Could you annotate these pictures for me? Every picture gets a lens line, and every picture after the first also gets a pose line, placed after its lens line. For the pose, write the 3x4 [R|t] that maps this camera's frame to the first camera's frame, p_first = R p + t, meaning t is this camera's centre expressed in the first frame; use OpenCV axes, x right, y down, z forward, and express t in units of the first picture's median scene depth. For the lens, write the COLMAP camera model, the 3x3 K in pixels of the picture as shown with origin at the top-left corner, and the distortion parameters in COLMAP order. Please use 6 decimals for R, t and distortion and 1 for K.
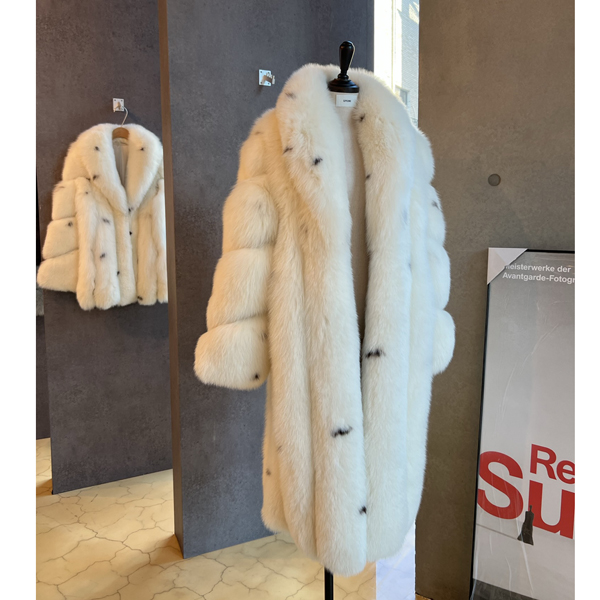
lens RADIAL K [[547.8, 0, 302.9], [0, 547.8, 264.9], [0, 0, 1]] dist [0.000901, 0.000000]
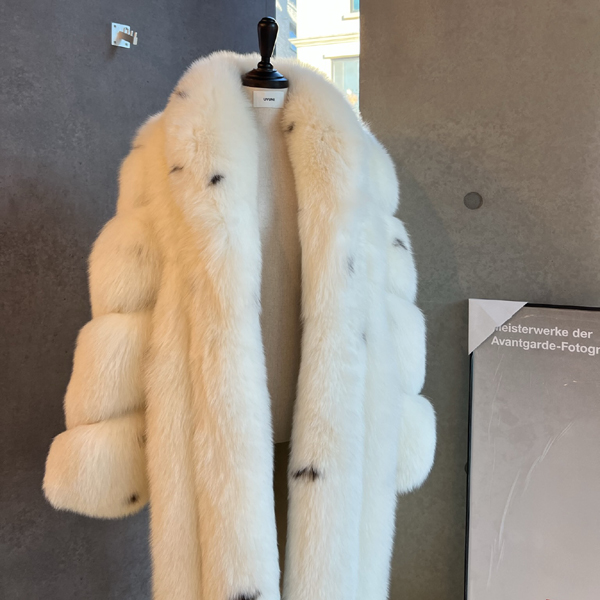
lens RADIAL K [[625.1, 0, 311.6], [0, 625.1, 229.4], [0, 0, 1]] dist [0.003402, 0.000000]
pose [[0.966744, 0.003300, 0.255723, -0.048524], [0.014591, 0.997576, -0.068031, -0.066470], [-0.255328, 0.069500, 0.964353, 0.286589]]
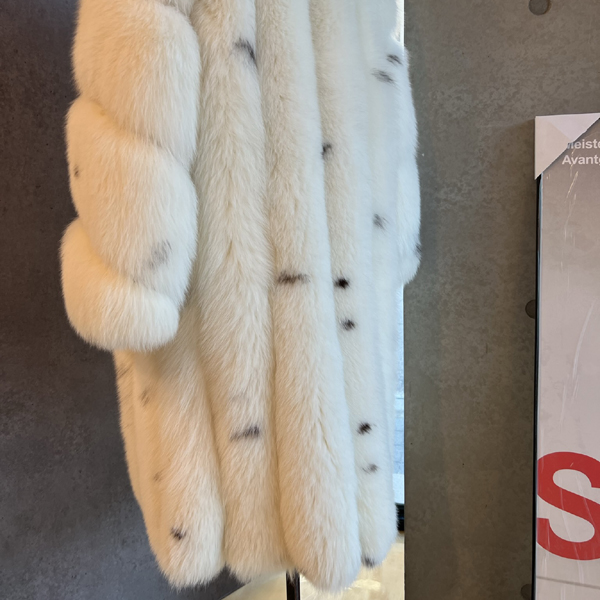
lens RADIAL K [[625.1, 0, 320.9], [0, 625.1, 240.4], [0, 0, 1]] dist [0.003402, 0.000000]
pose [[0.929508, -0.037441, 0.366897, -0.136277], [0.036880, 0.999283, 0.008542, 0.088586], [-0.366954, 0.005591, 0.930222, 0.436194]]
